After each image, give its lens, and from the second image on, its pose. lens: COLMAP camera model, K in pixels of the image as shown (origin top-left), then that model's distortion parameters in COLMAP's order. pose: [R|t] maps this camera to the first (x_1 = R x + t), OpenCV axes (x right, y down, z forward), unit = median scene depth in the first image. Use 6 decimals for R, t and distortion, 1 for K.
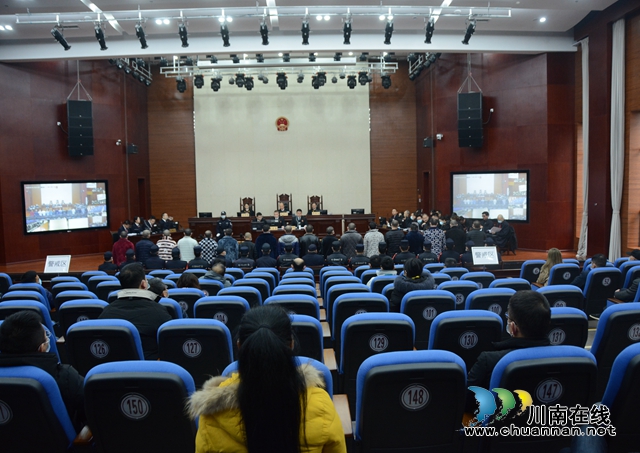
lens RADIAL K [[524.1, 0, 322.3], [0, 524.1, 223.8], [0, 0, 1]] dist [-0.013384, -0.004115]
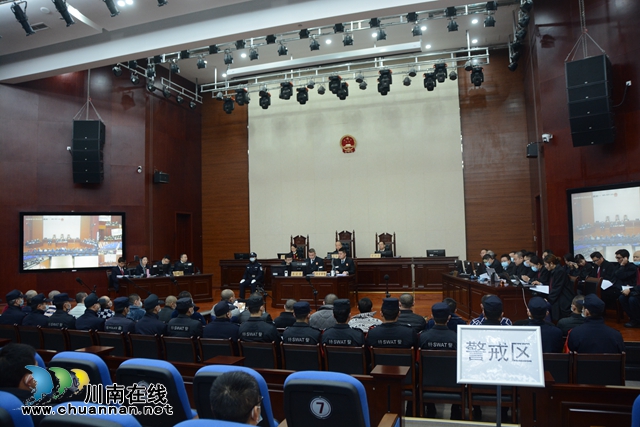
lens RADIAL K [[497.7, 0, 317.7], [0, 497.7, 213.4], [0, 0, 1]] dist [-0.075862, 0.014665]
pose [[0.942863, -0.018274, -0.332678, 0.158462], [-0.023131, 0.992495, -0.120075, 0.007655], [0.332376, 0.120909, 0.935365, 0.353390]]
